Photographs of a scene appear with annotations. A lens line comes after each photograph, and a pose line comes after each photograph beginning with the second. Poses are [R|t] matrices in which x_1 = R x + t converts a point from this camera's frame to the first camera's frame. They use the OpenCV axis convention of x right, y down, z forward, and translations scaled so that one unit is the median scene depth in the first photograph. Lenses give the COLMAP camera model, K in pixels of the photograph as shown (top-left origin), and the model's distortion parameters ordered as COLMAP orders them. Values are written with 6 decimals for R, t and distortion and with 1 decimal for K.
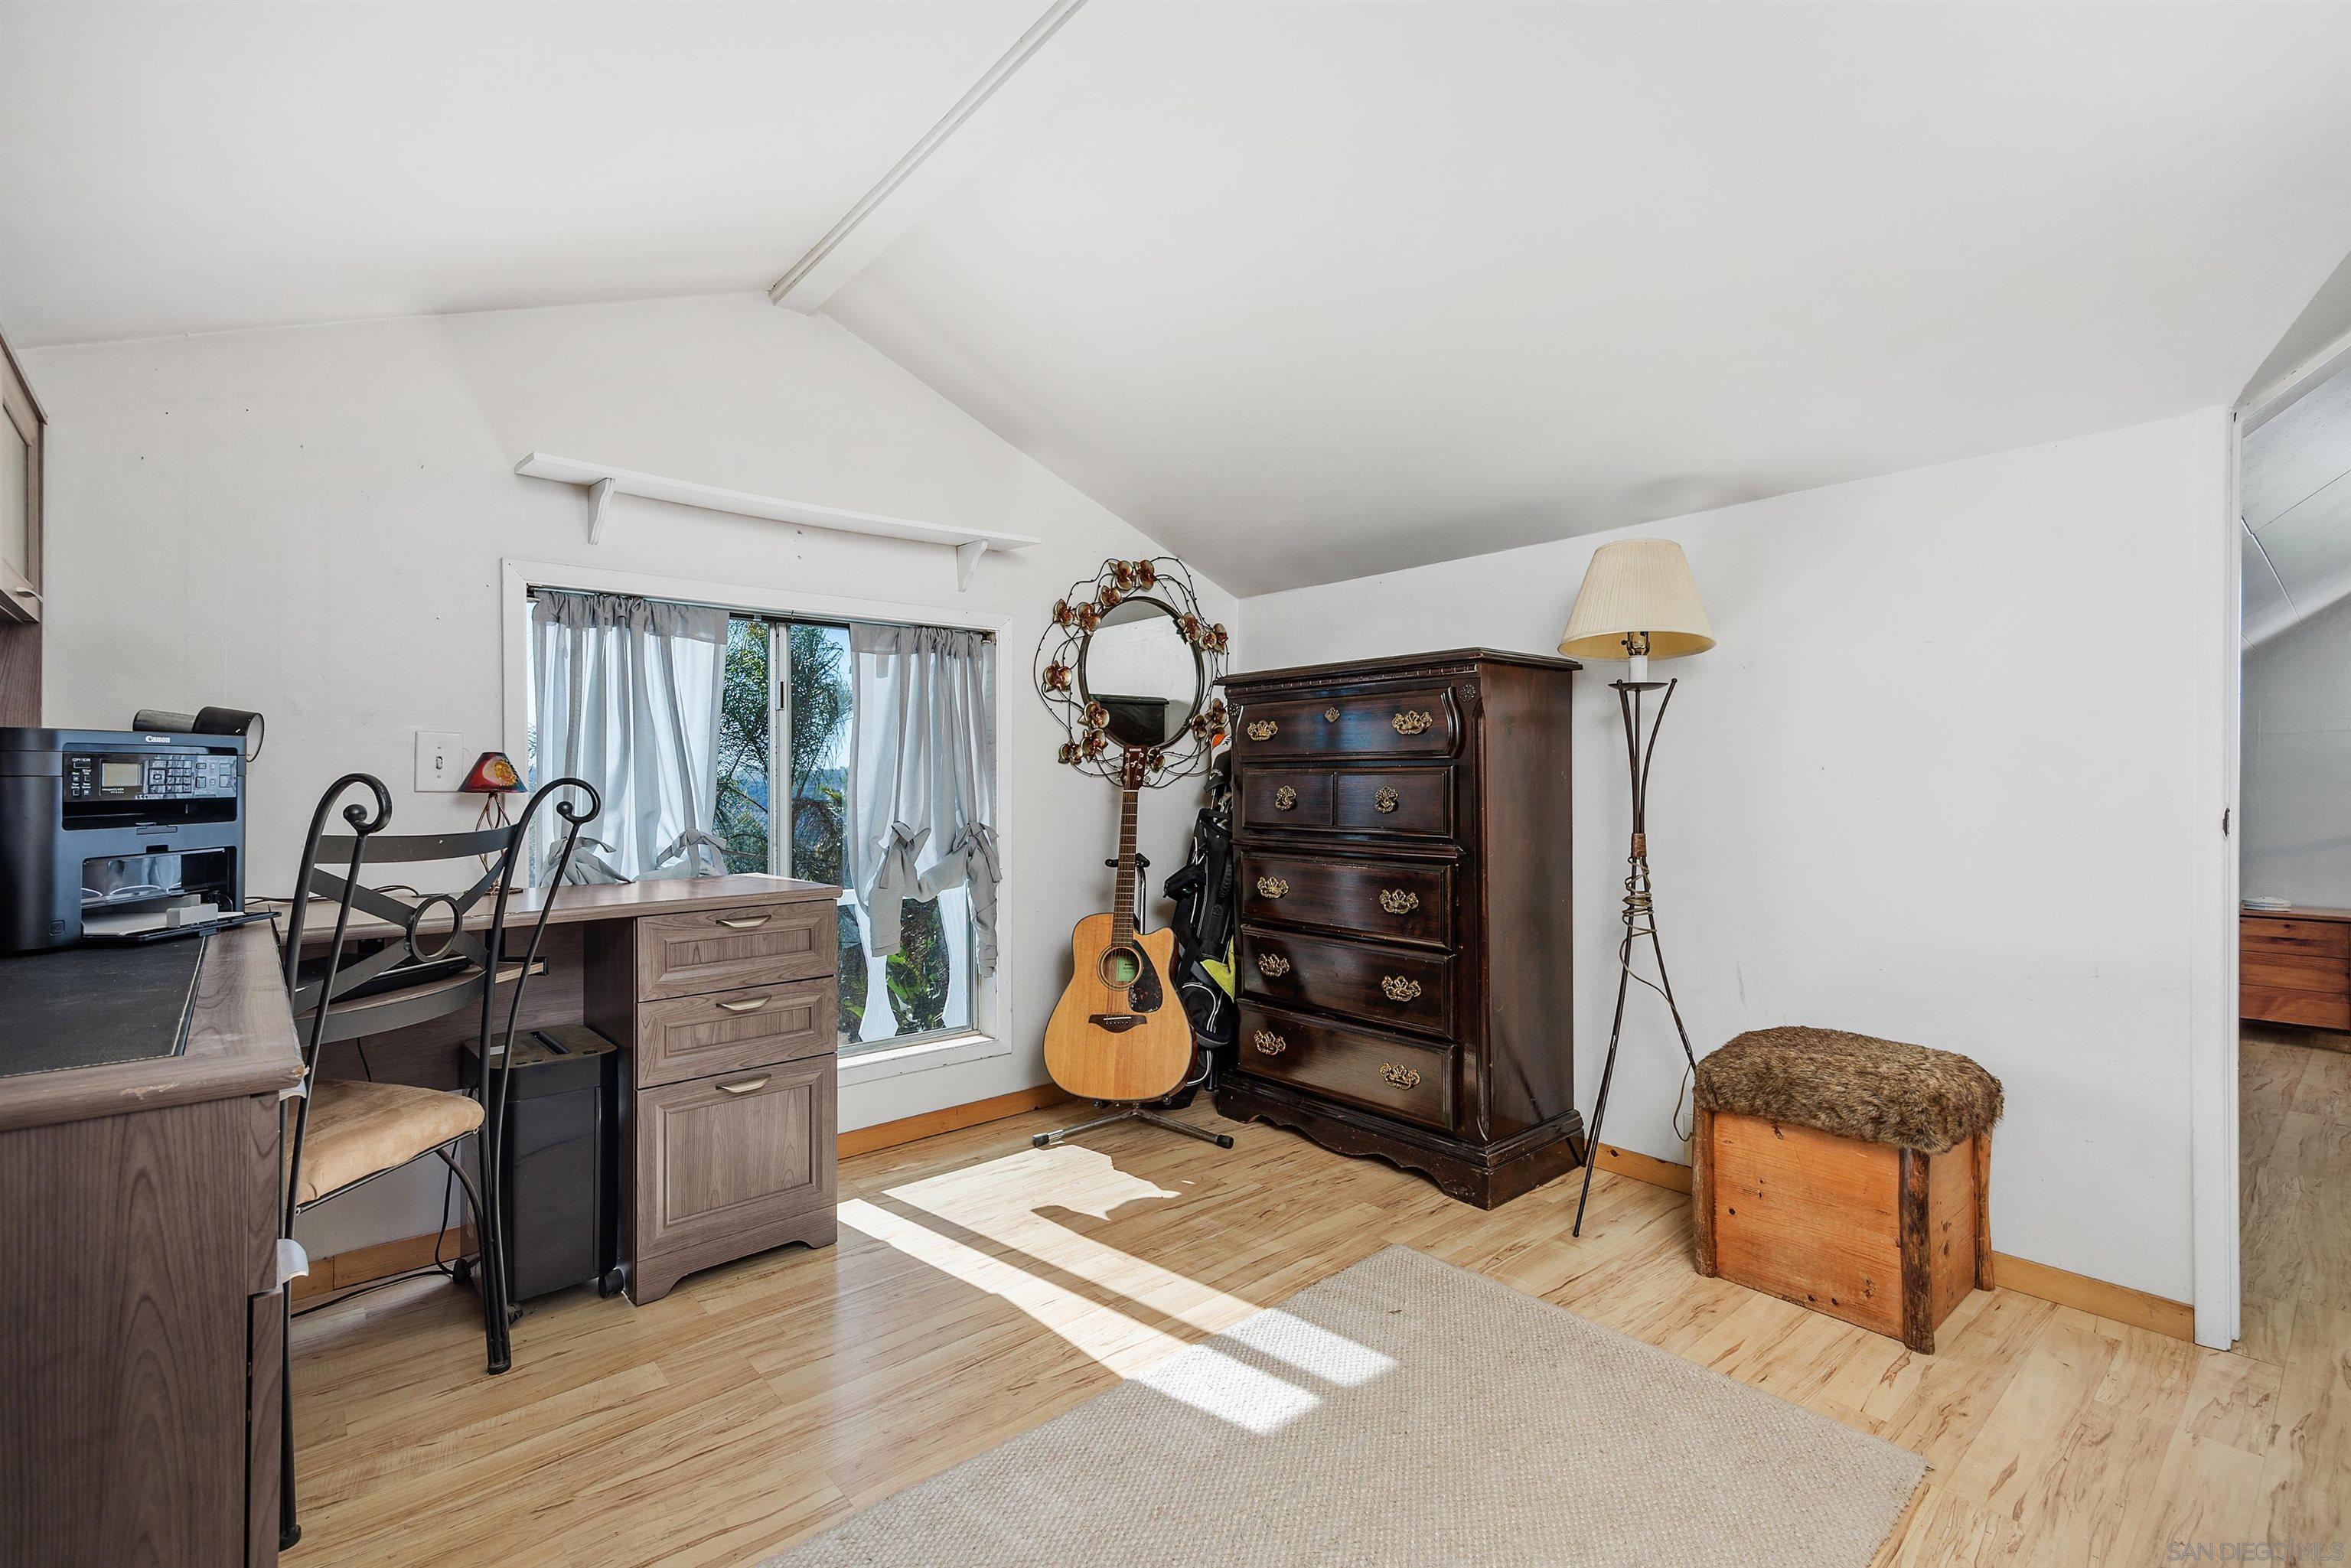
lens RADIAL K [[1056.0, 0, 1177.0], [0, 1056.0, 764.4], [0, 0, 1]] dist [0.016335, 0.000349]
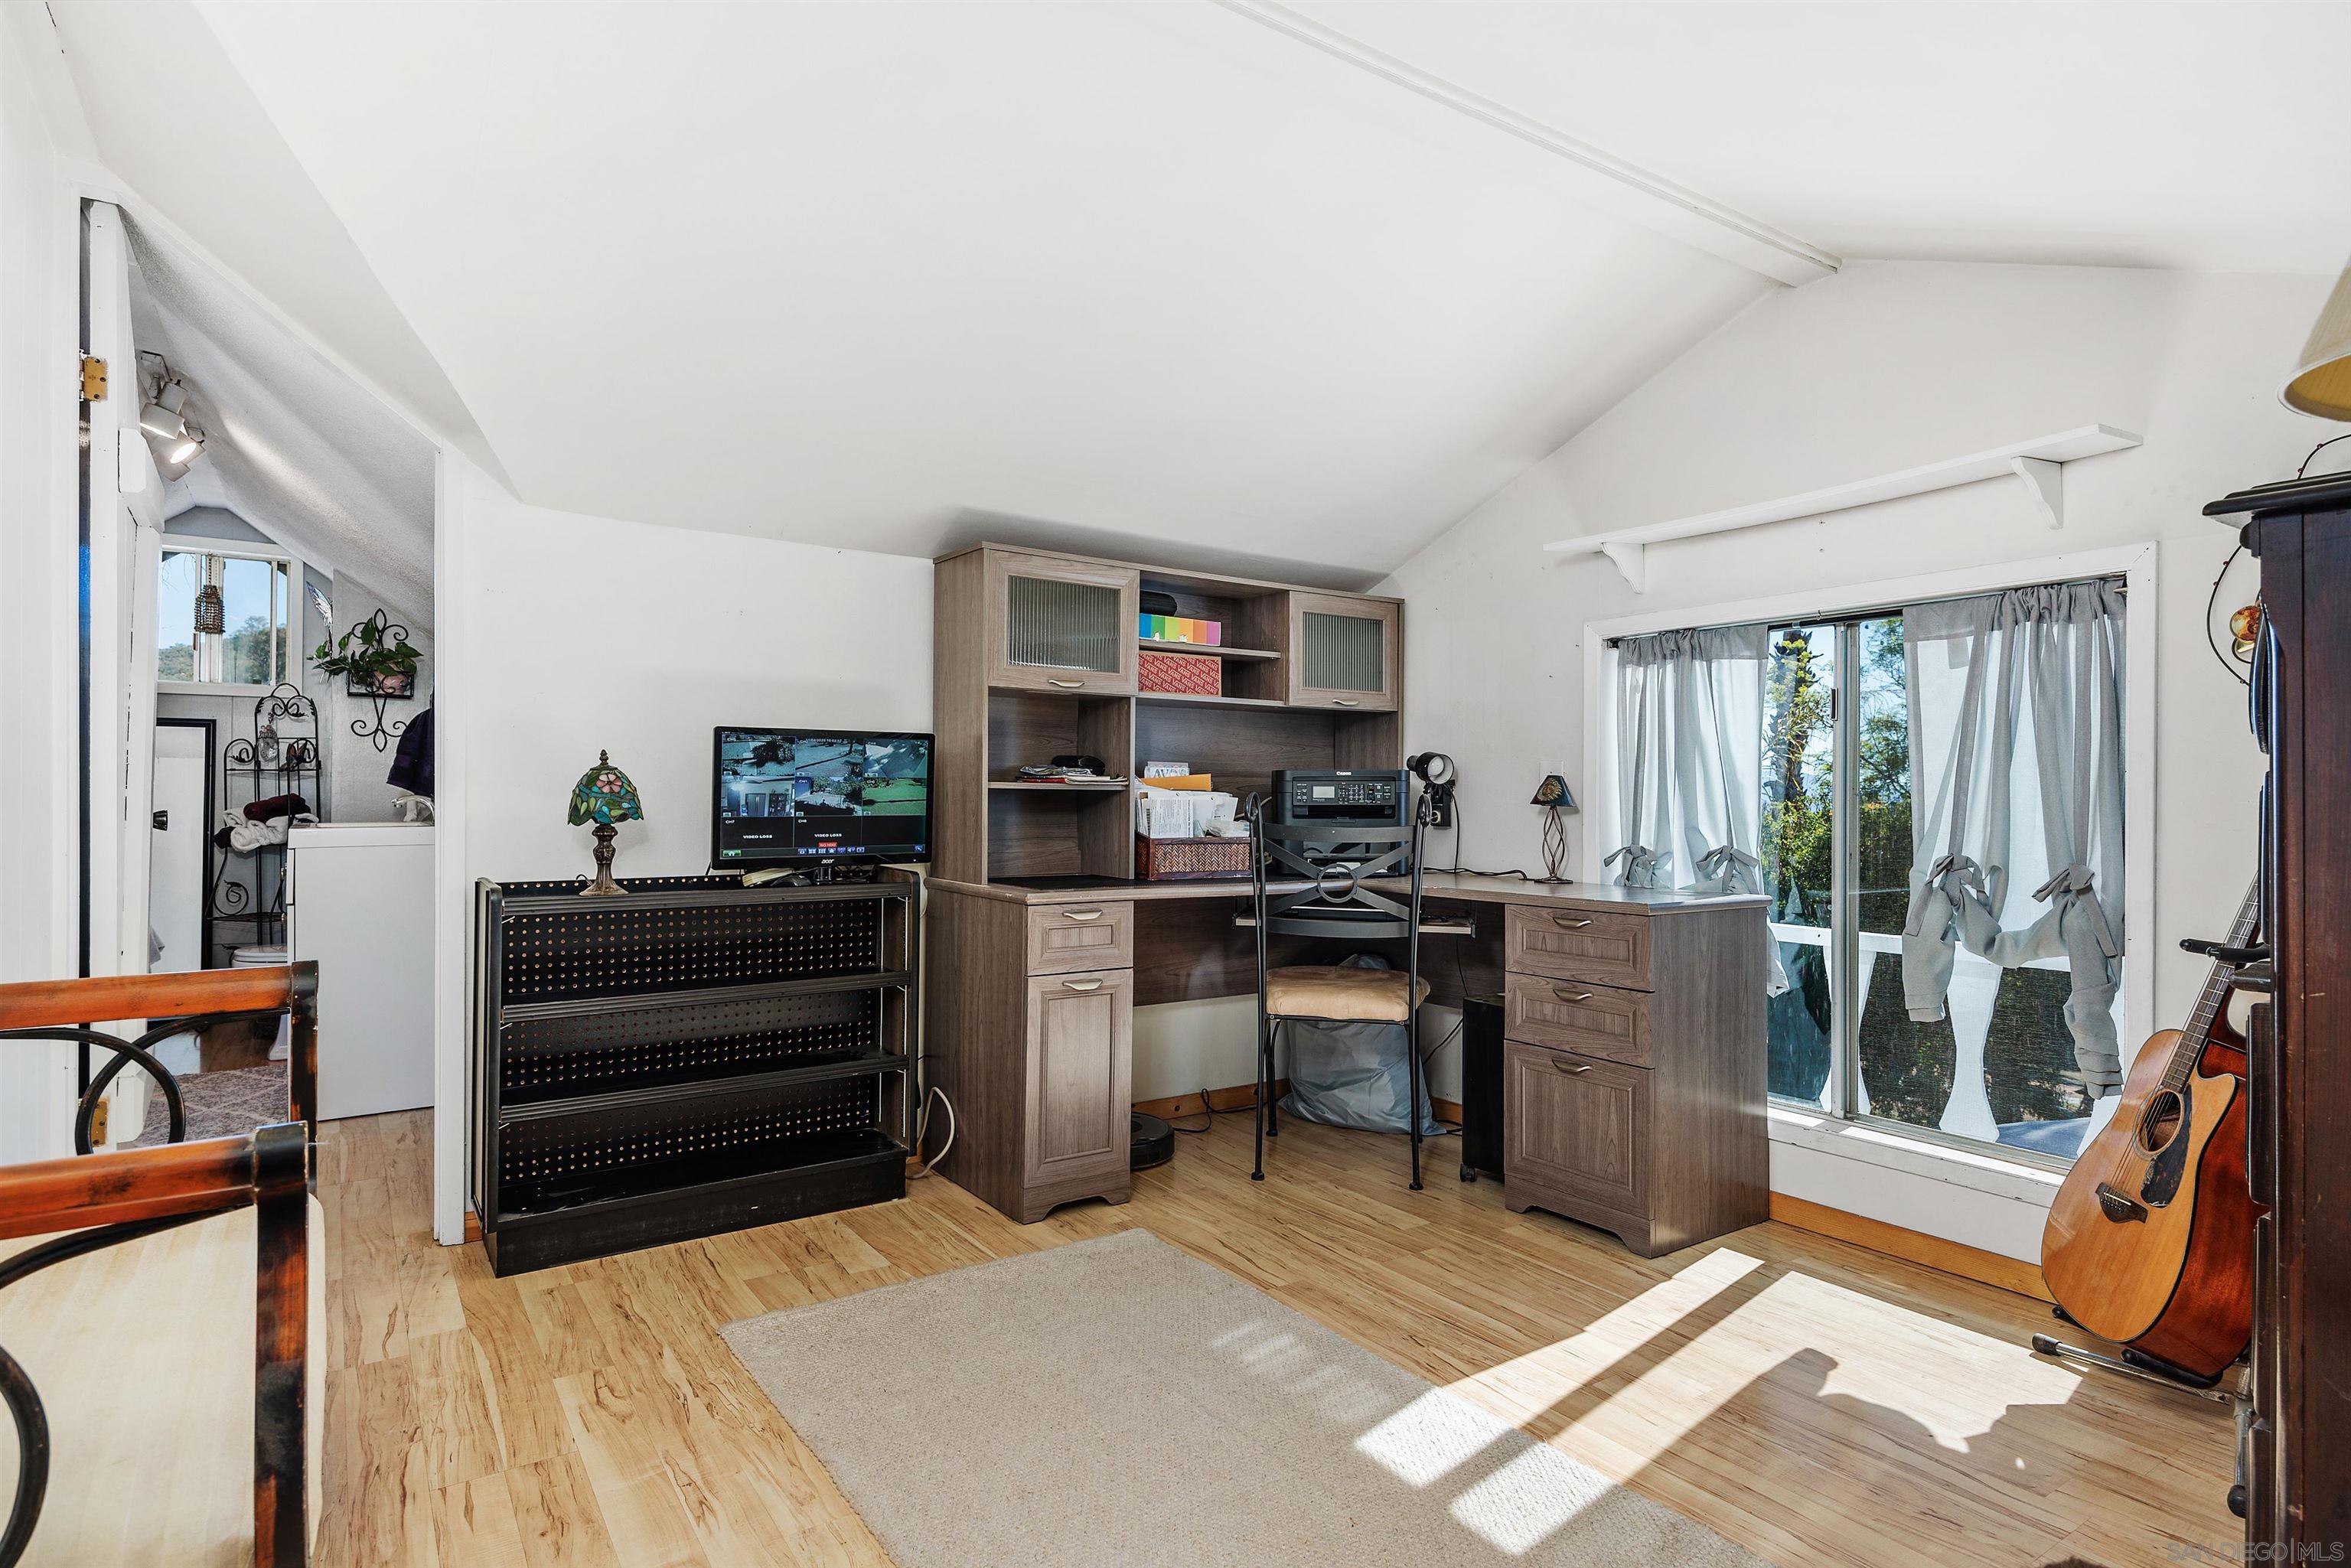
lens RADIAL K [[1258.8, 0, 1172.1], [0, 1258.8, 790.5], [0, 0, 1]] dist [0.015774, -0.000999]
pose [[-0.128273, -0.000863, -0.991739, 0.847091], [0.003738, 0.999992, -0.001353, 0.007198], [0.991732, -0.003881, -0.128269, 0.648847]]
